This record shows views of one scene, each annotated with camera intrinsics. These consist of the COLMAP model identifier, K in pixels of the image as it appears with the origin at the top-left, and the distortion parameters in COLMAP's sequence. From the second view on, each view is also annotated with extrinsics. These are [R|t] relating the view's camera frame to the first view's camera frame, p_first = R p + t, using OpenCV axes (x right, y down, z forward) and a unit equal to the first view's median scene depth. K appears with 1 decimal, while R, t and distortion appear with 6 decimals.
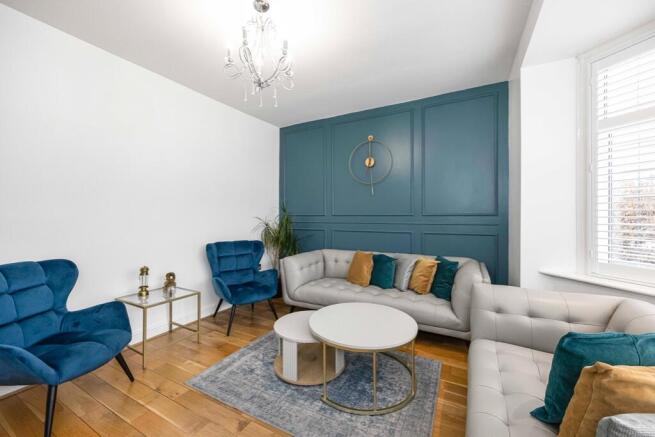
lens RADIAL K [[264.2, 0, 326.1], [0, 264.2, 215.2], [0, 0, 1]] dist [-0.000339, -0.000013]
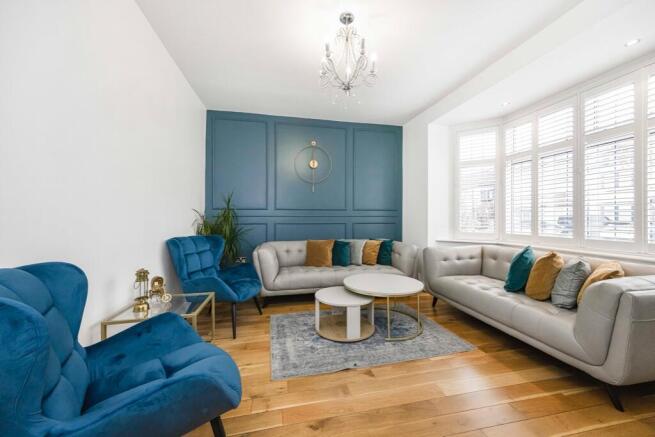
lens RADIAL K [[255.2, 0, 329.3], [0, 255.2, 220.1], [0, 0, 1]] dist [-0.000090, -0.000012]
pose [[0.745666, -0.000450, 0.666319, -0.776203], [-0.000521, 0.999999, 0.001258, 0.064862], [-0.666319, -0.001285, 0.745666, 0.167165]]
